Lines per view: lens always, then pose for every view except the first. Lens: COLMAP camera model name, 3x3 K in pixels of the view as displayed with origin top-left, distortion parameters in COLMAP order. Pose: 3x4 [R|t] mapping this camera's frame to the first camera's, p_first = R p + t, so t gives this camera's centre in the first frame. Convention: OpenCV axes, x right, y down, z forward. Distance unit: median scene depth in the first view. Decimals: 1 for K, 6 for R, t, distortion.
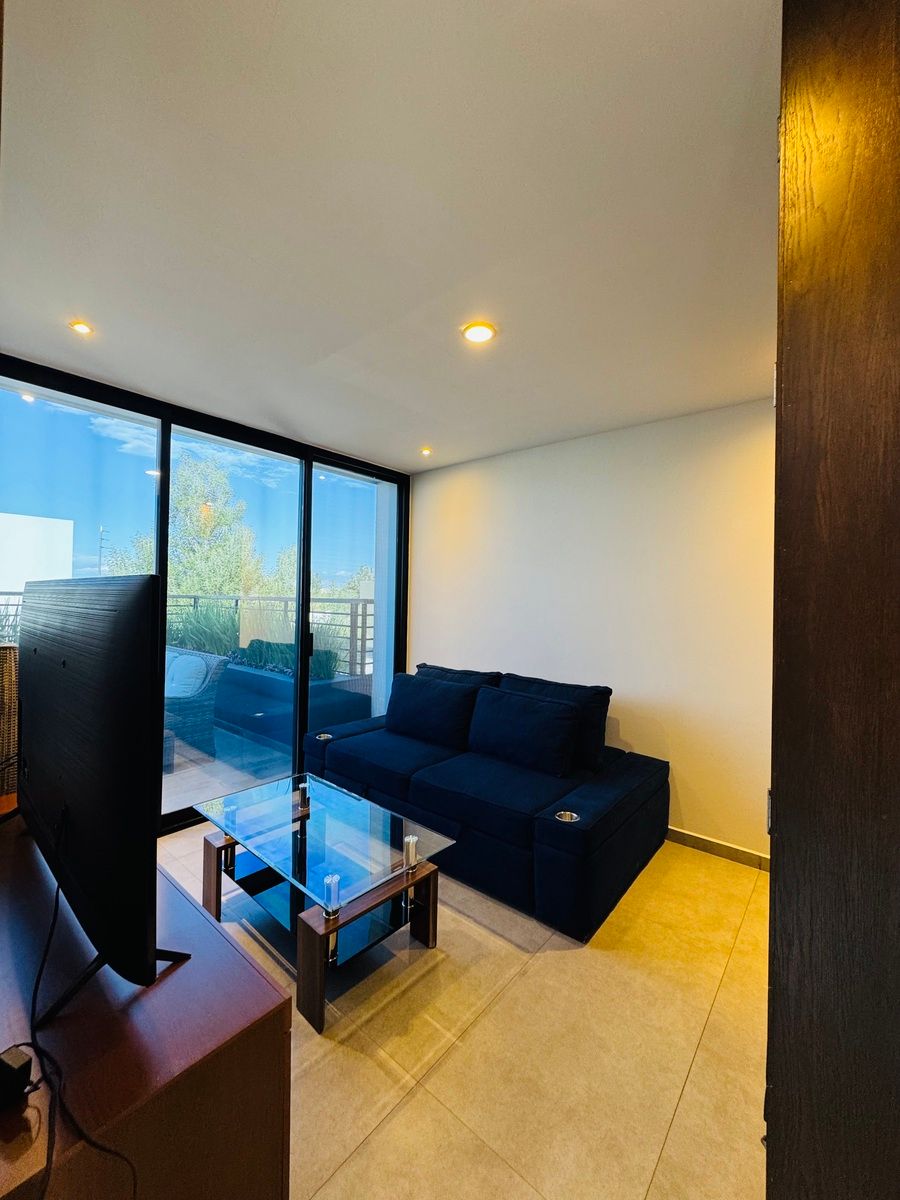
lens RADIAL K [[476.6, 0, 453.6], [0, 476.6, 598.7], [0, 0, 1]] dist [-0.002501, 0.000028]
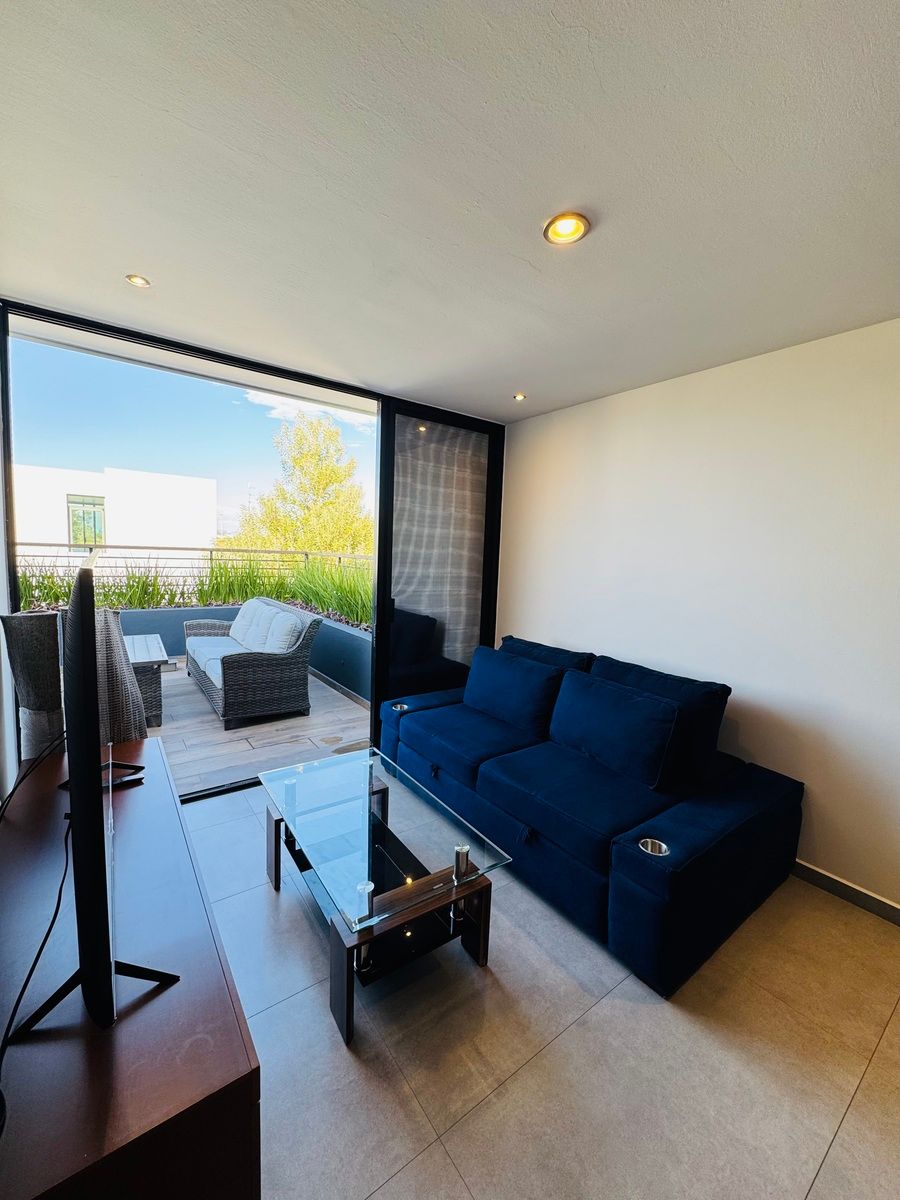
lens RADIAL K [[476.6, 0, 453.6], [0, 476.6, 598.7], [0, 0, 1]] dist [-0.002501, 0.000028]
pose [[0.971415, 0.042050, -0.233634, 0.061184], [-0.019560, 0.995018, 0.097757, -0.032377], [0.236581, -0.090393, 0.967398, 0.130823]]
